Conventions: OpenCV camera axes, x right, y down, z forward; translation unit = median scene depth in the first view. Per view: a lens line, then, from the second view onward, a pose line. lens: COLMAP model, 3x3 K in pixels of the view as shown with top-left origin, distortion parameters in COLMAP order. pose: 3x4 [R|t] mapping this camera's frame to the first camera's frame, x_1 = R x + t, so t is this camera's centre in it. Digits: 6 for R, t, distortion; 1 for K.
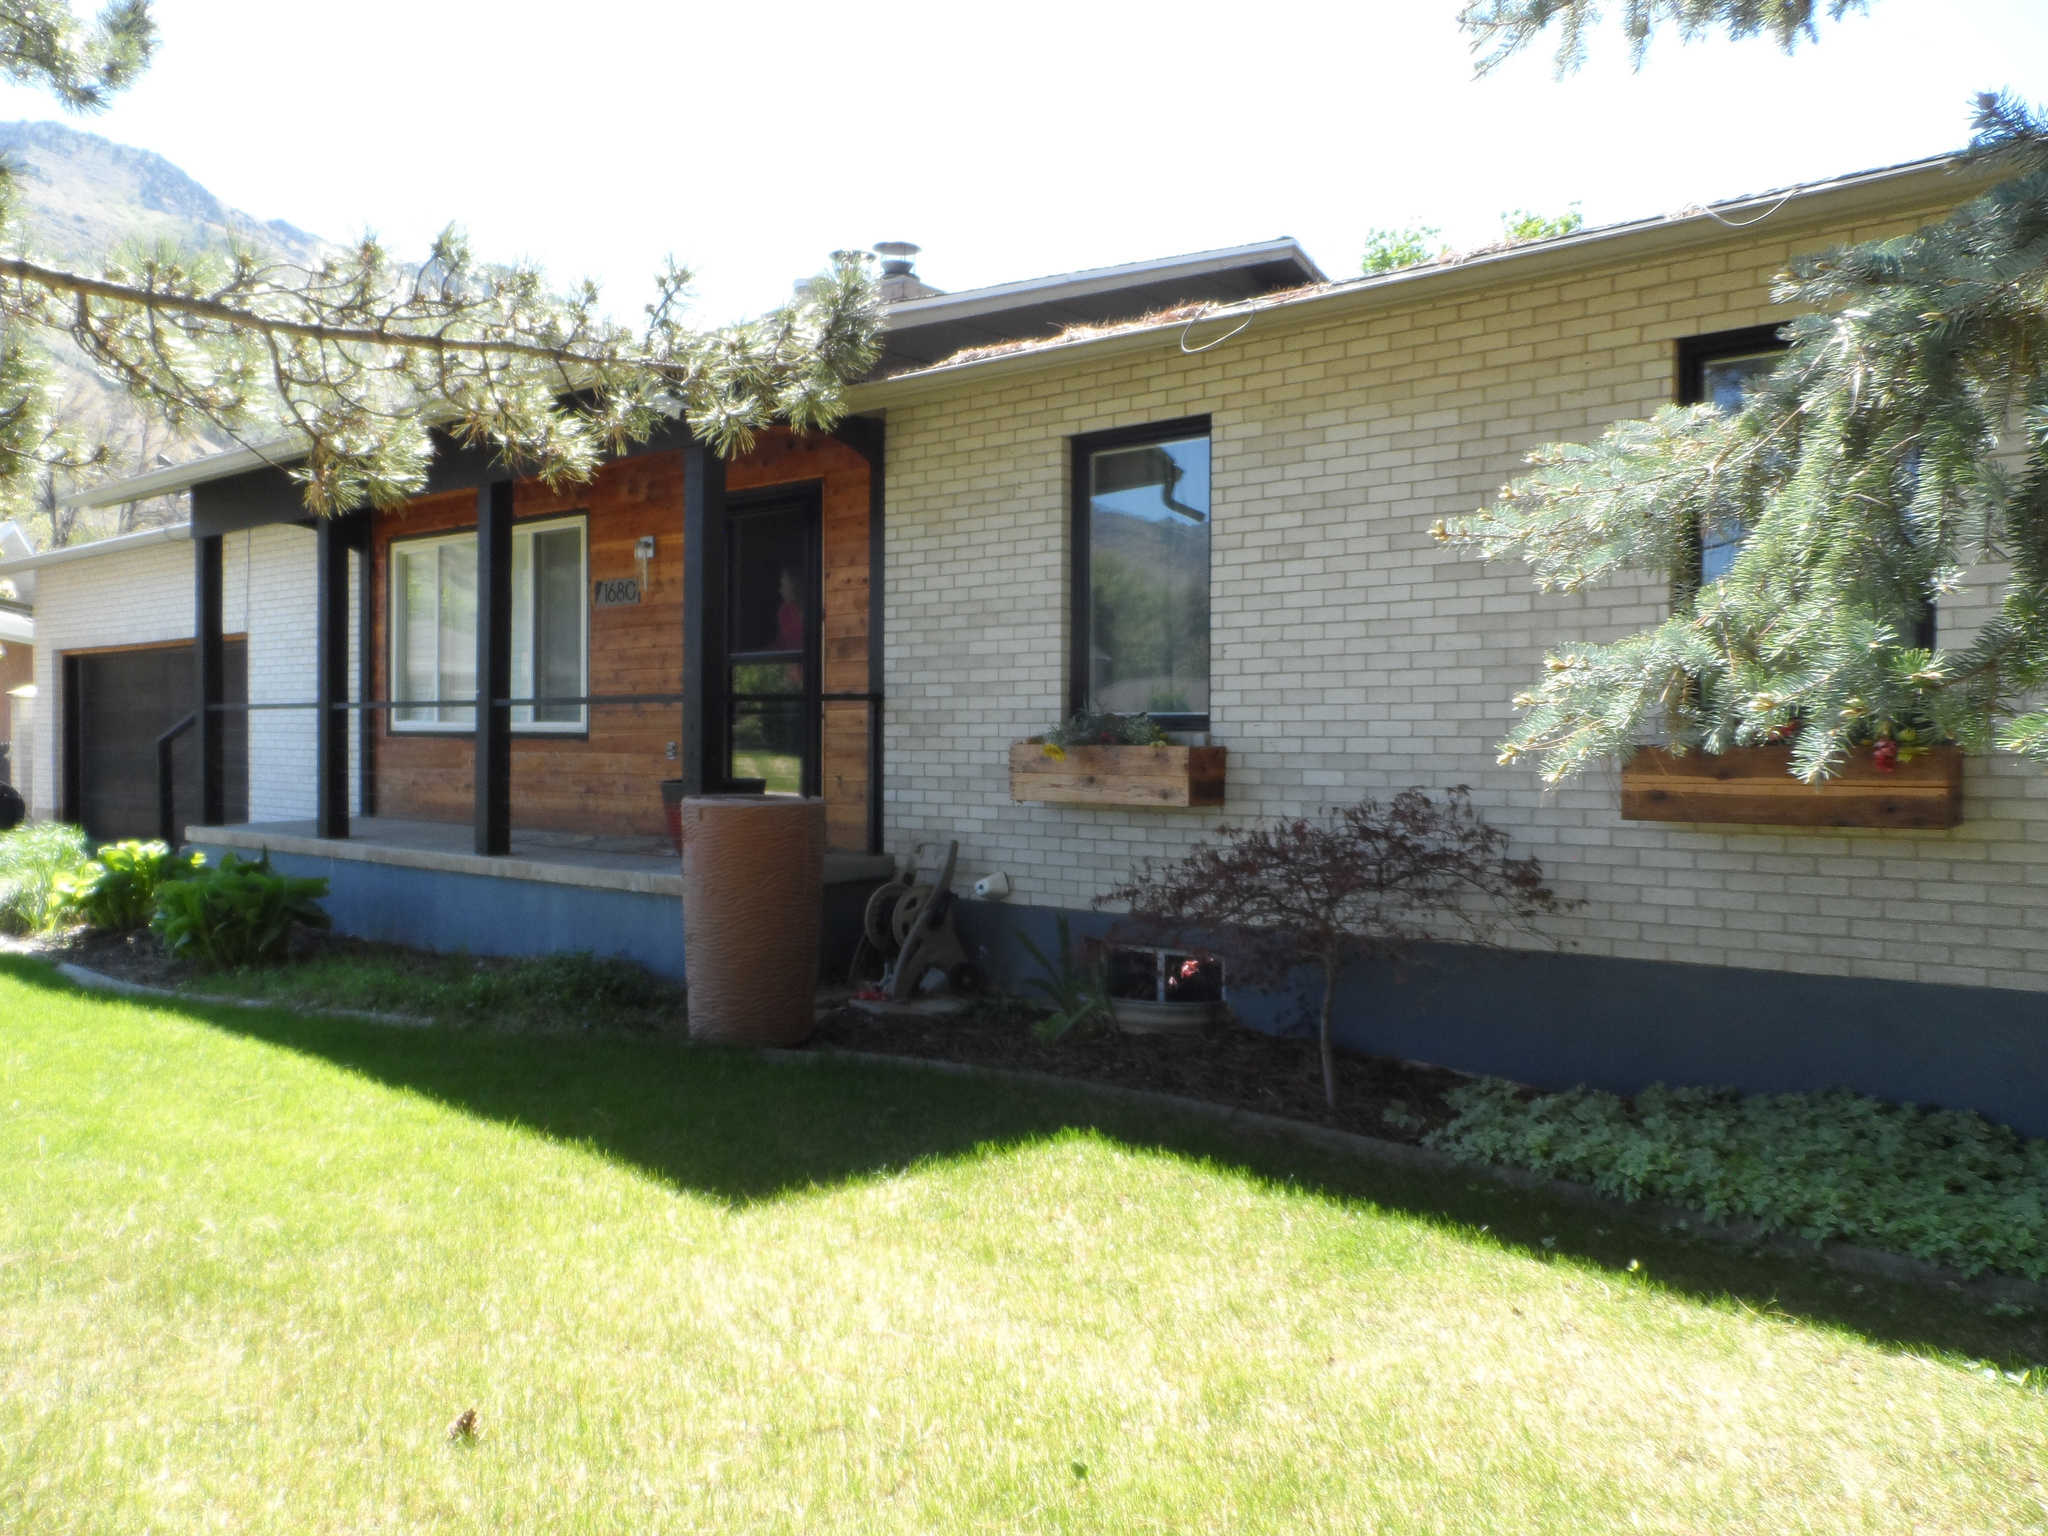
lens RADIAL K [[1545.2, 0, 1026.2], [0, 1545.2, 787.0], [0, 0, 1]] dist [-0.012249, -0.006562]
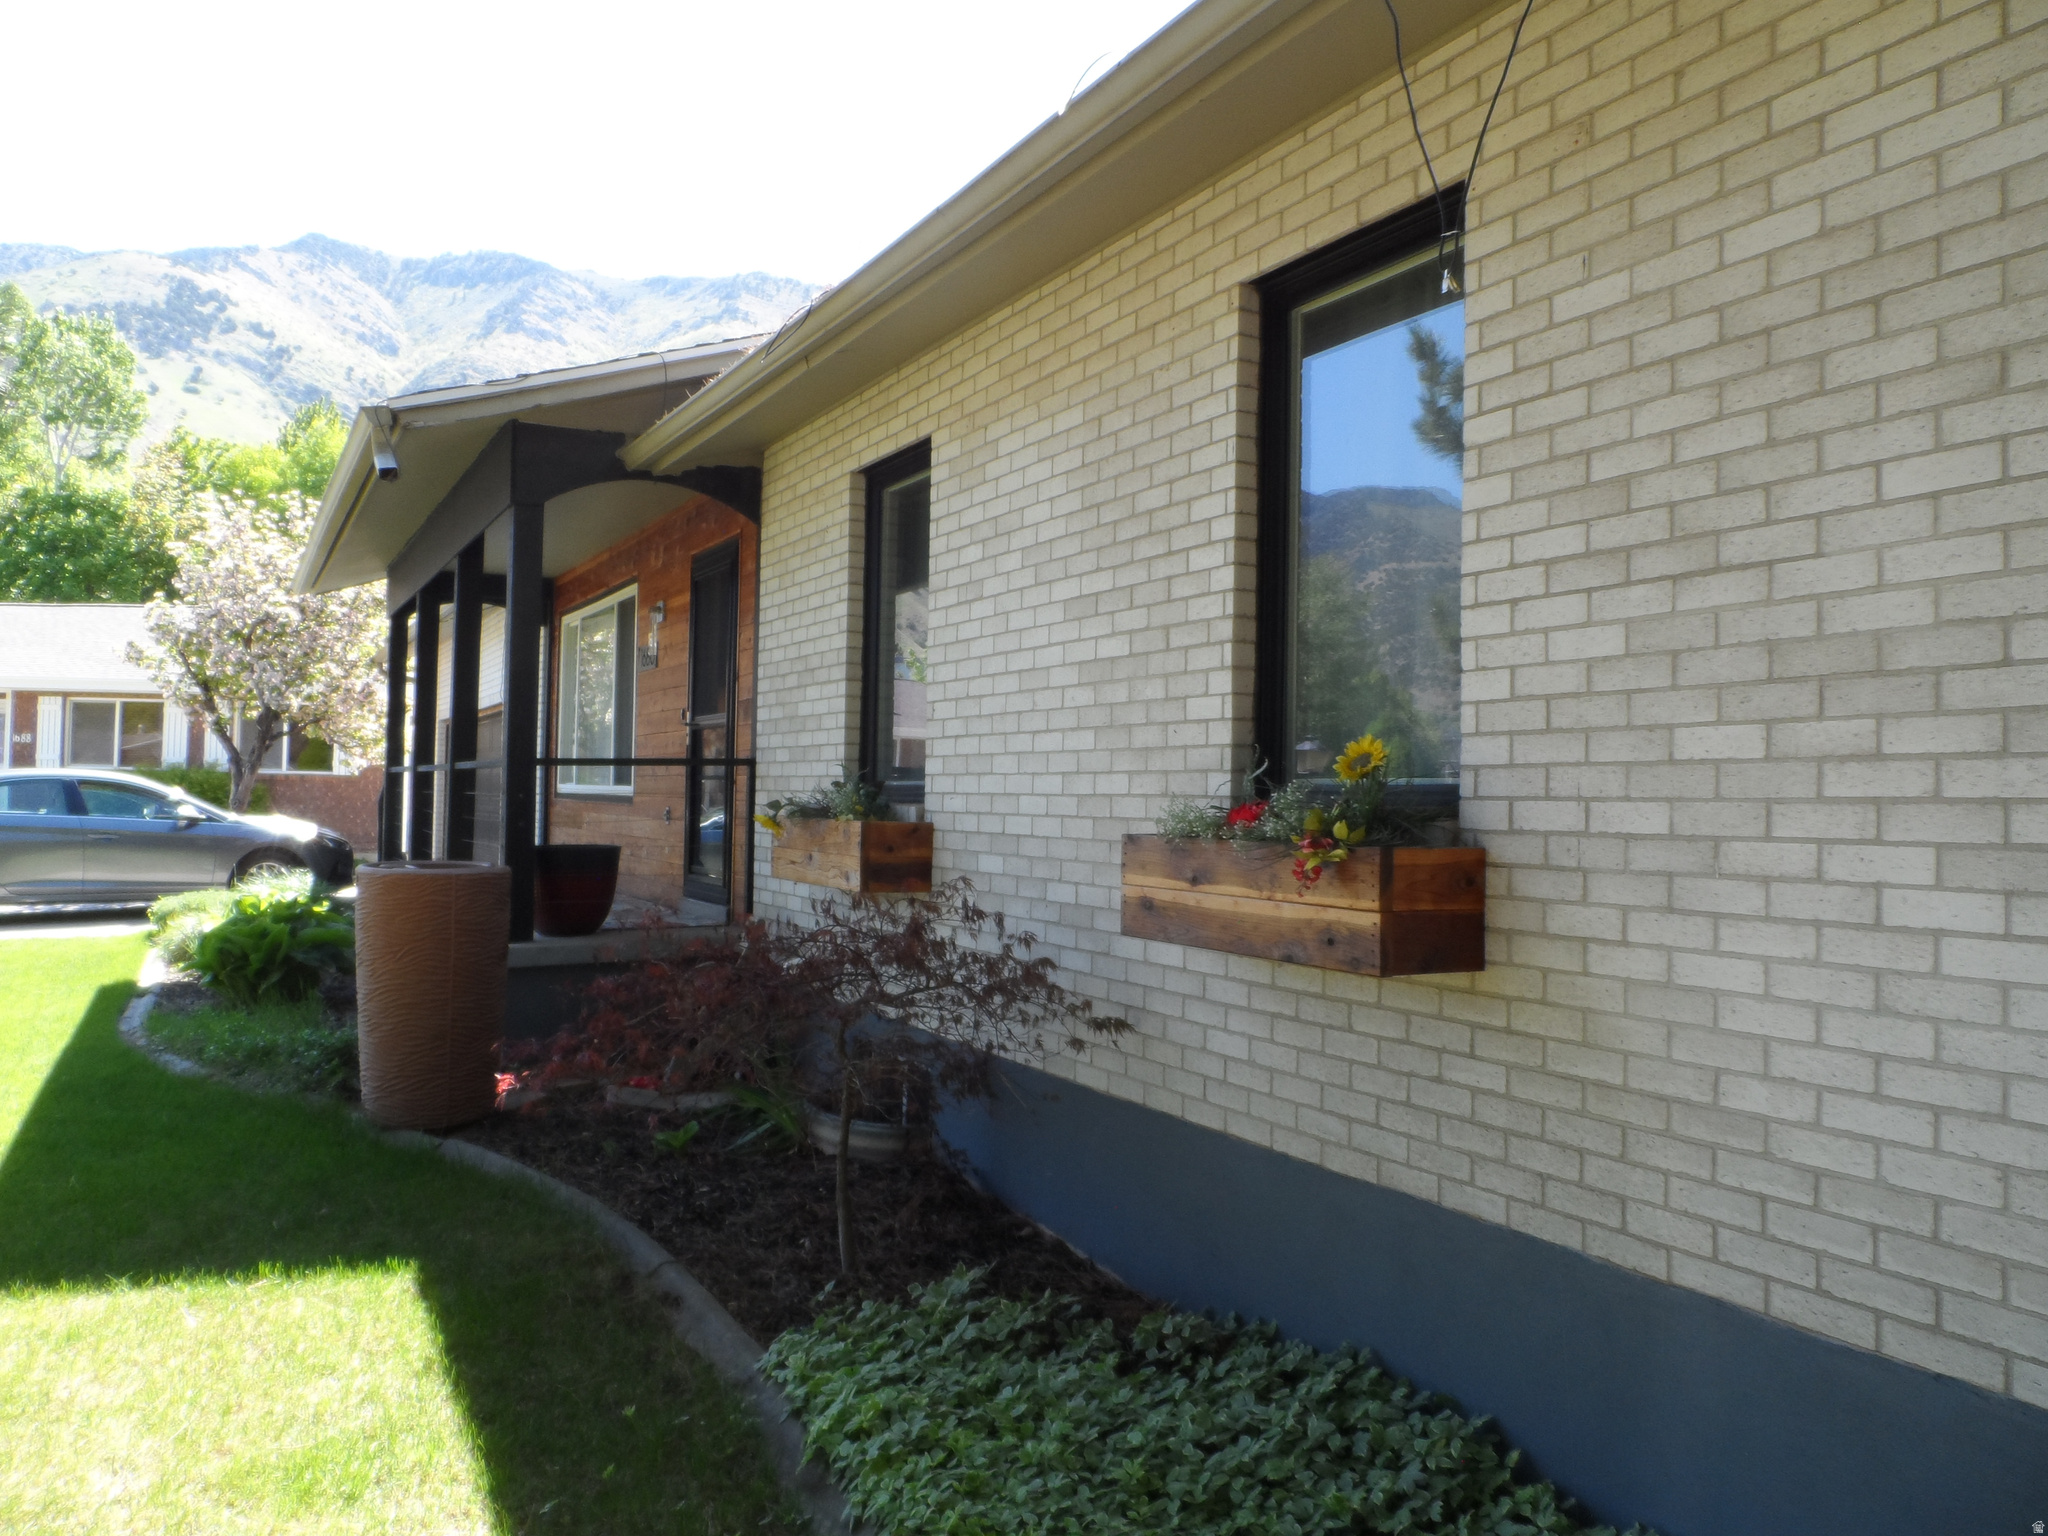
lens RADIAL K [[1568.1, 0, 1013.6], [0, 1568.1, 766.6], [0, 0, 1]] dist [-0.015144, -0.005635]
pose [[0.917096, 0.001797, -0.398663, 0.561827], [-0.020647, 0.998862, -0.042994, -0.023155], [0.398132, 0.047660, 0.916089, 0.254315]]
